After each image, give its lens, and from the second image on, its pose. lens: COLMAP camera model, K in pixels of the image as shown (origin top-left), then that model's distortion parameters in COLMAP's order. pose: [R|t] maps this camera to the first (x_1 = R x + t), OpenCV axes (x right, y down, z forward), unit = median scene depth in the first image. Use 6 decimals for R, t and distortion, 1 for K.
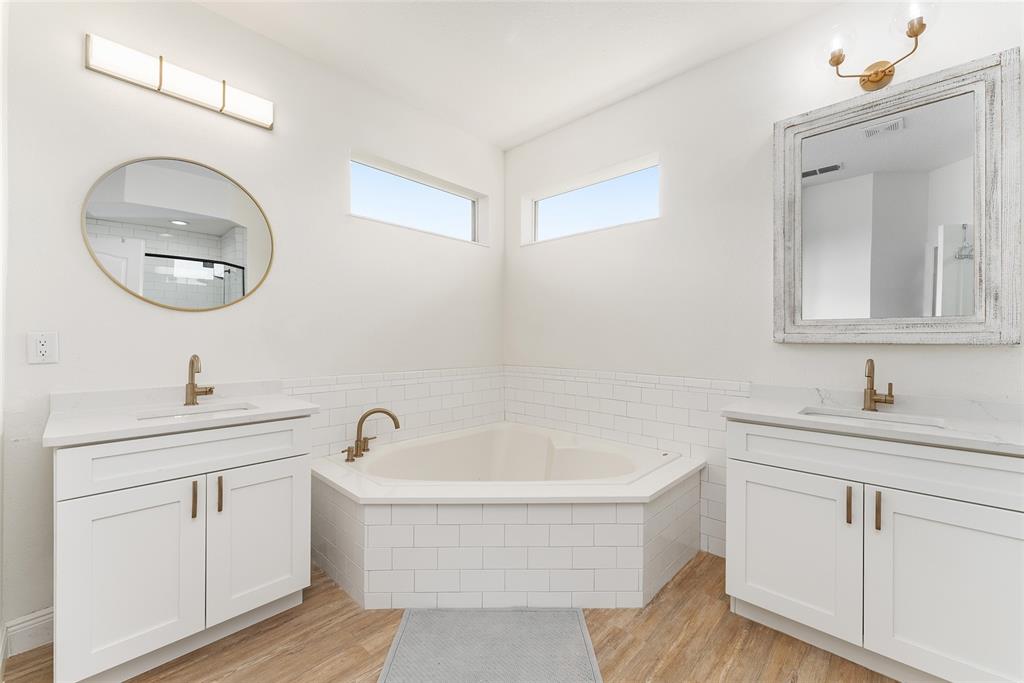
lens RADIAL K [[413.0, 0, 510.4], [0, 413.0, 343.6], [0, 0, 1]] dist [0.001265, 0.000353]
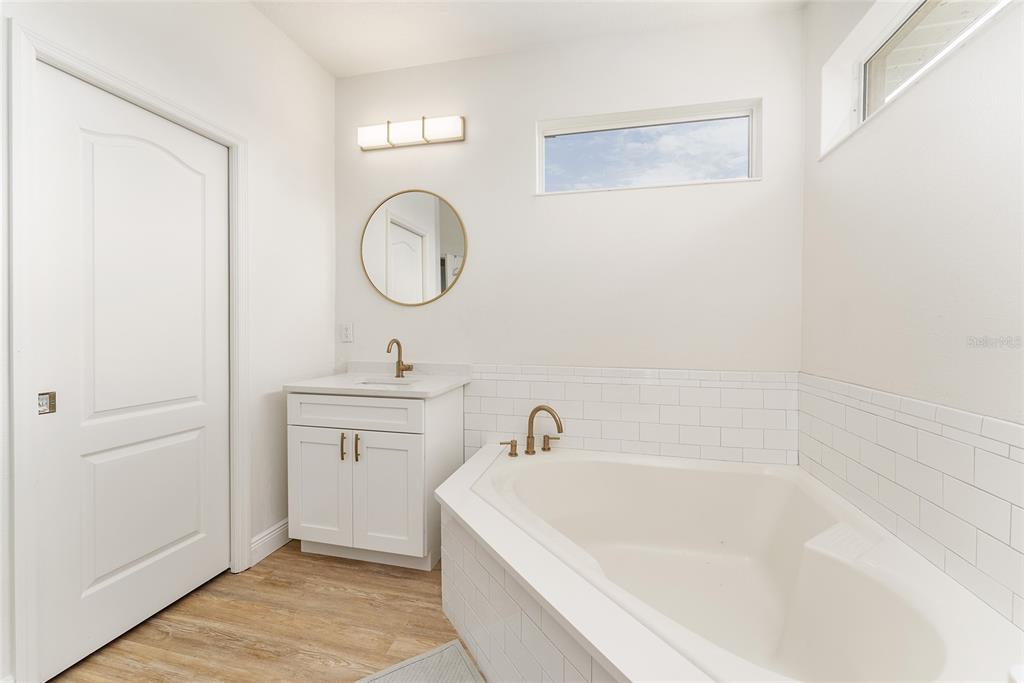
lens RADIAL K [[409.7, 0, 511.9], [0, 409.7, 337.1], [0, 0, 1]] dist [-0.000381, 0.000040]
pose [[0.502455, 0.017056, -0.864435, 0.532363], [-0.012787, 0.999843, 0.012295, -0.000056], [0.864509, 0.004876, 0.502594, 0.659219]]
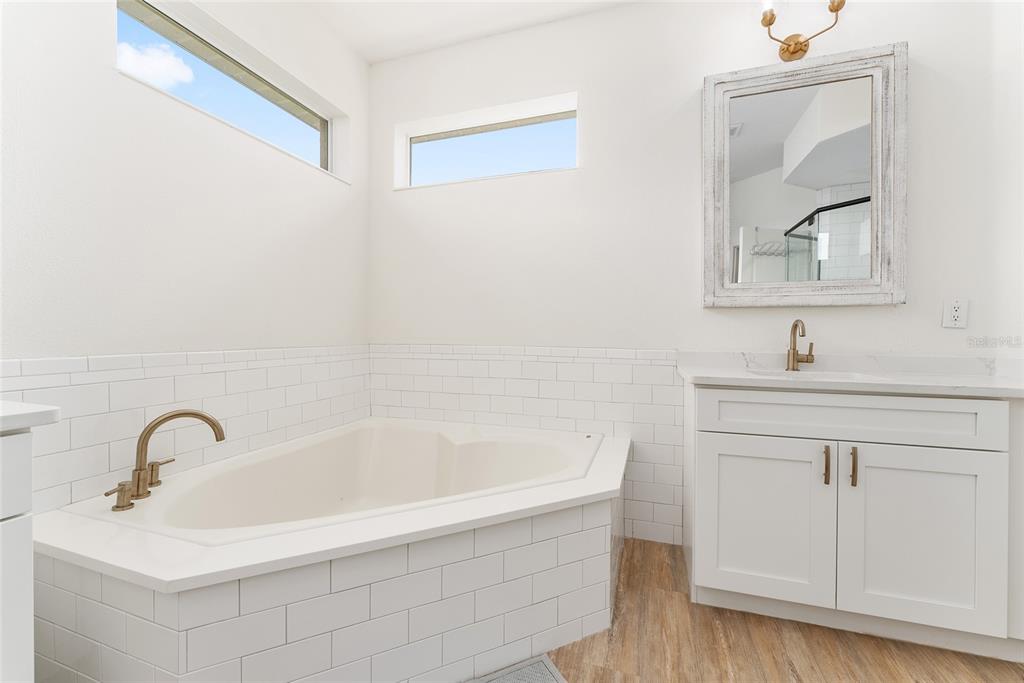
lens RADIAL K [[415.3, 0, 513.0], [0, 415.3, 338.6], [0, 0, 1]] dist [-0.005083, -0.000068]
pose [[0.904158, -0.005307, 0.427164, -0.193349], [0.003719, 0.999983, 0.004553, 0.072695], [-0.427181, -0.002528, 0.904162, 0.356118]]
